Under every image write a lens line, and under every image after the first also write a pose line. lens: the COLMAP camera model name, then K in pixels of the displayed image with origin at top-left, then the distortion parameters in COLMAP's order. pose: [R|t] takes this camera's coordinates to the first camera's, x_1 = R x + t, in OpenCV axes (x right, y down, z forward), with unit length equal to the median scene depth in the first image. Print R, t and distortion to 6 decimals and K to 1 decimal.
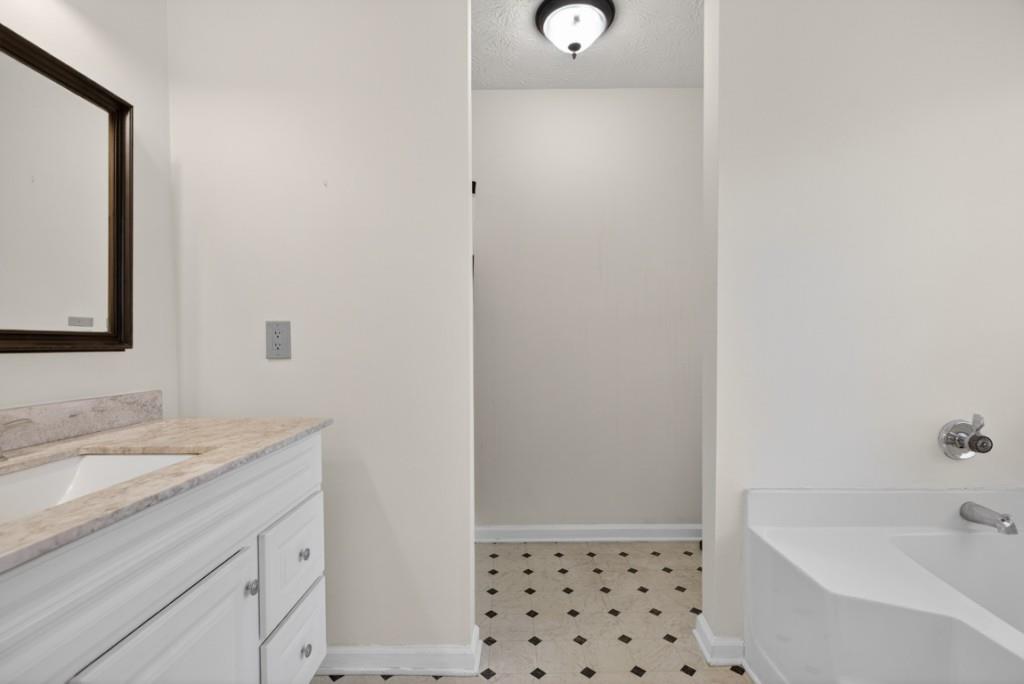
lens RADIAL K [[456.8, 0, 512.0], [0, 456.8, 342.0], [0, 0, 1]] dist [-0.013635, -0.000110]
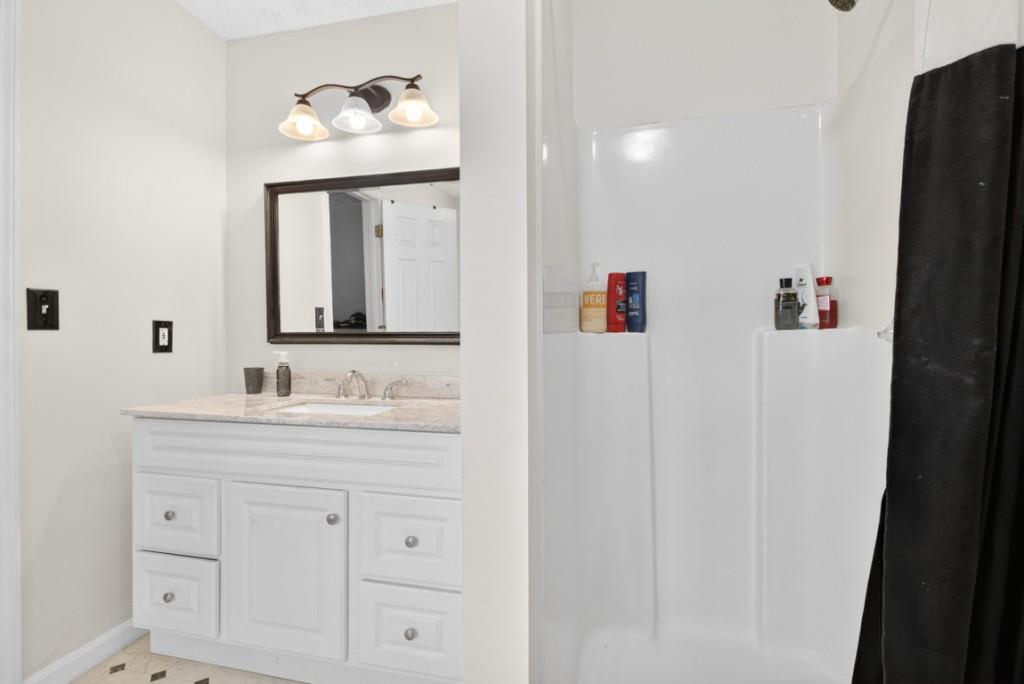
lens RADIAL K [[463.2, 0, 513.5], [0, 463.2, 344.3], [0, 0, 1]] dist [-0.008530, 0.000893]
pose [[-0.218993, 0.015215, -0.975608, 0.498952], [0.003618, 0.999884, 0.014782, -0.003677], [0.975720, -0.000293, -0.219023, 1.383490]]
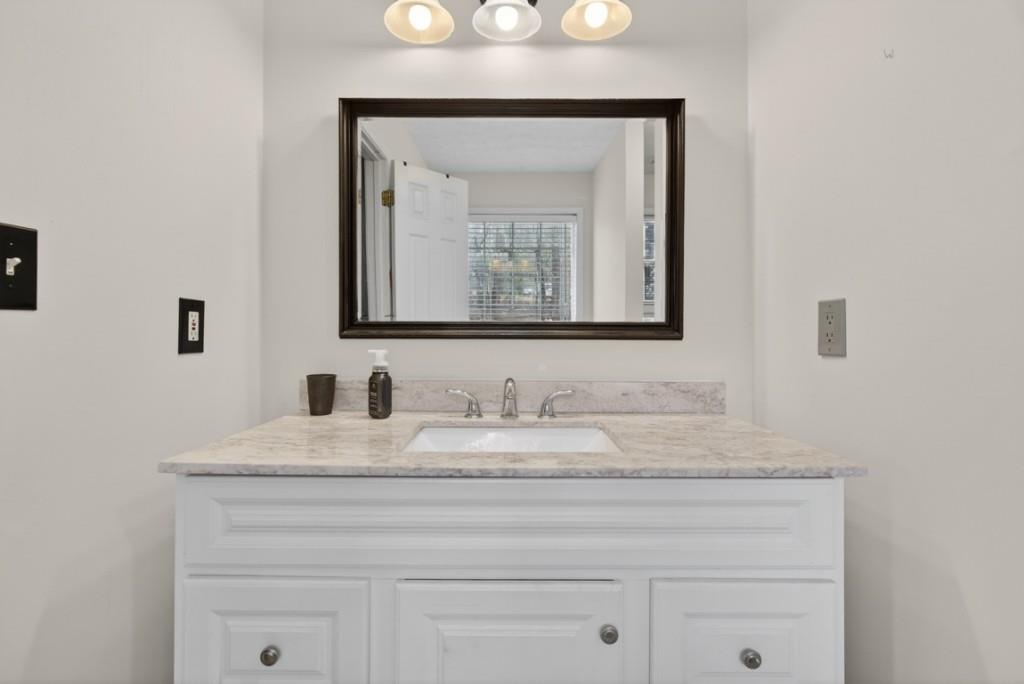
lens RADIAL K [[460.6, 0, 511.4], [0, 460.6, 330.2], [0, 0, 1]] dist [-0.009103, 0.000011]
pose [[-0.001189, -0.003011, -0.999995, 0.190110], [0.001618, 0.999994, -0.003013, 0.000185], [0.999998, -0.001621, -0.001184, 0.618433]]
